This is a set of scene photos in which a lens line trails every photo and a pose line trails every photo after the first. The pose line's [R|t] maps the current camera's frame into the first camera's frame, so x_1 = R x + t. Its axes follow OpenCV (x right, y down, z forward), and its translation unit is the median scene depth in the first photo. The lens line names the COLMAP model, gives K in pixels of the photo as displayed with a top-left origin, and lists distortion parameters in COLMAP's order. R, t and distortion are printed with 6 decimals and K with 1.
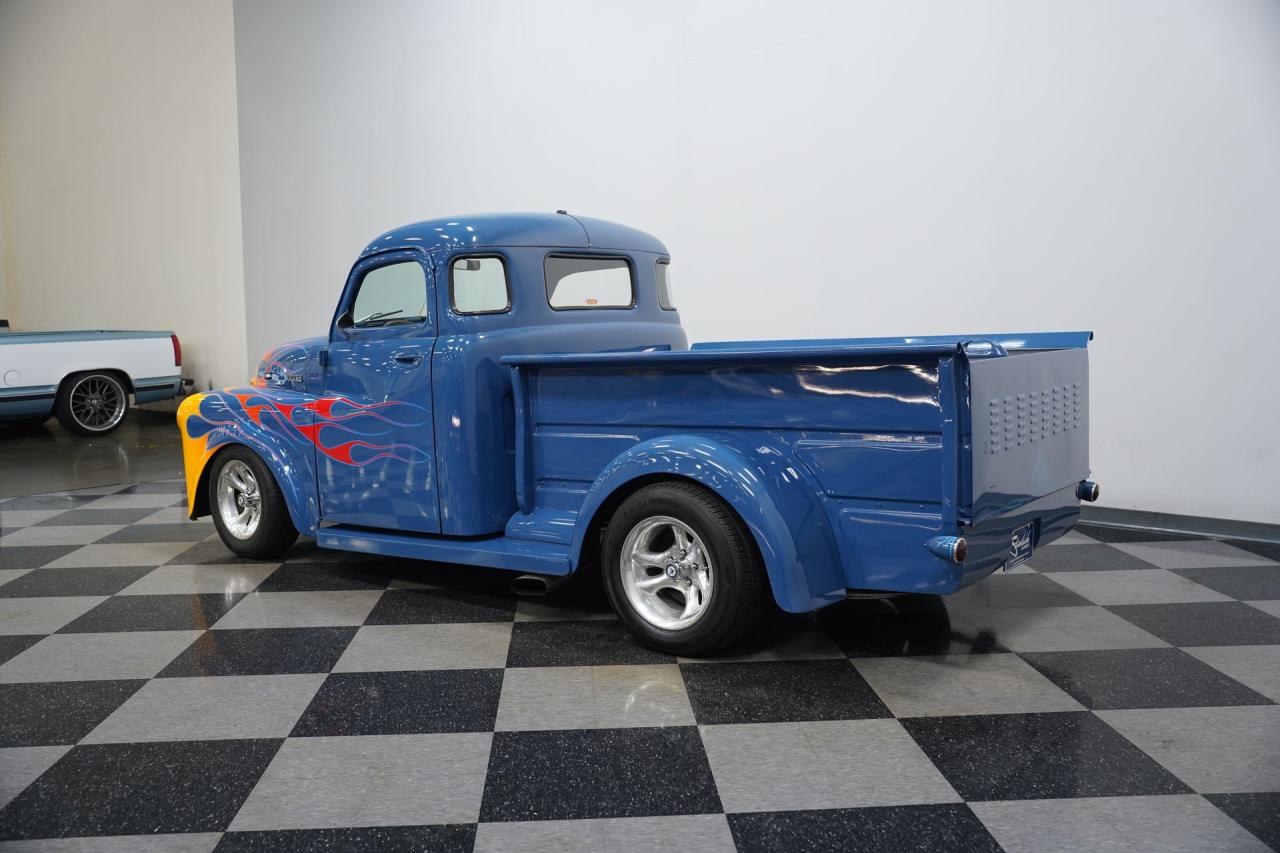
lens RADIAL K [[1115.6, 0, 640.0], [0, 1115.6, 426.5], [0, 0, 1]] dist [-0.000594, 0.011822]
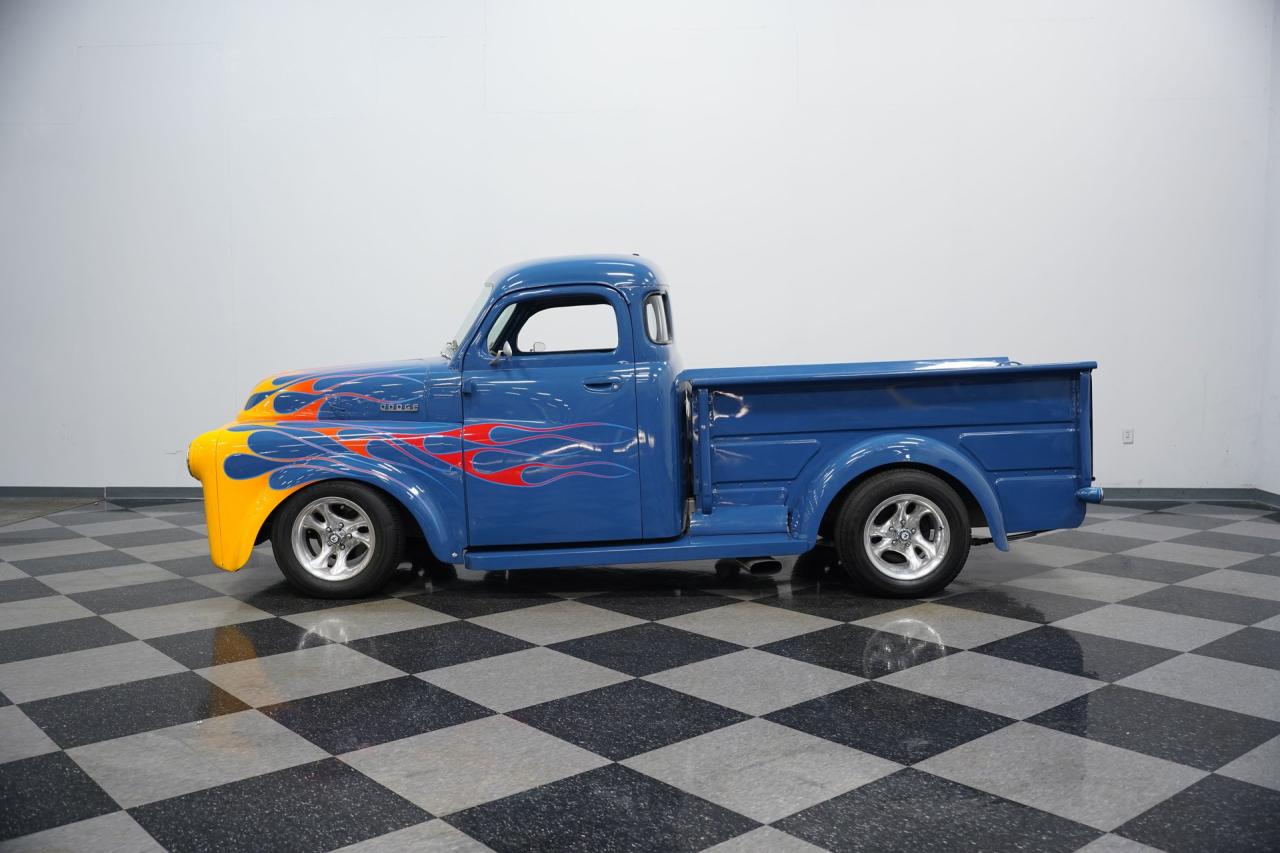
lens RADIAL K [[1115.6, 0, 640.0], [0, 1115.6, 426.5], [0, 0, 1]] dist [-0.000594, 0.011822]
pose [[0.792366, -0.036413, 0.608958, -1.022317], [0.058621, 0.998142, -0.016592, 0.002418], [-0.607223, 0.048845, 0.793029, 0.129246]]
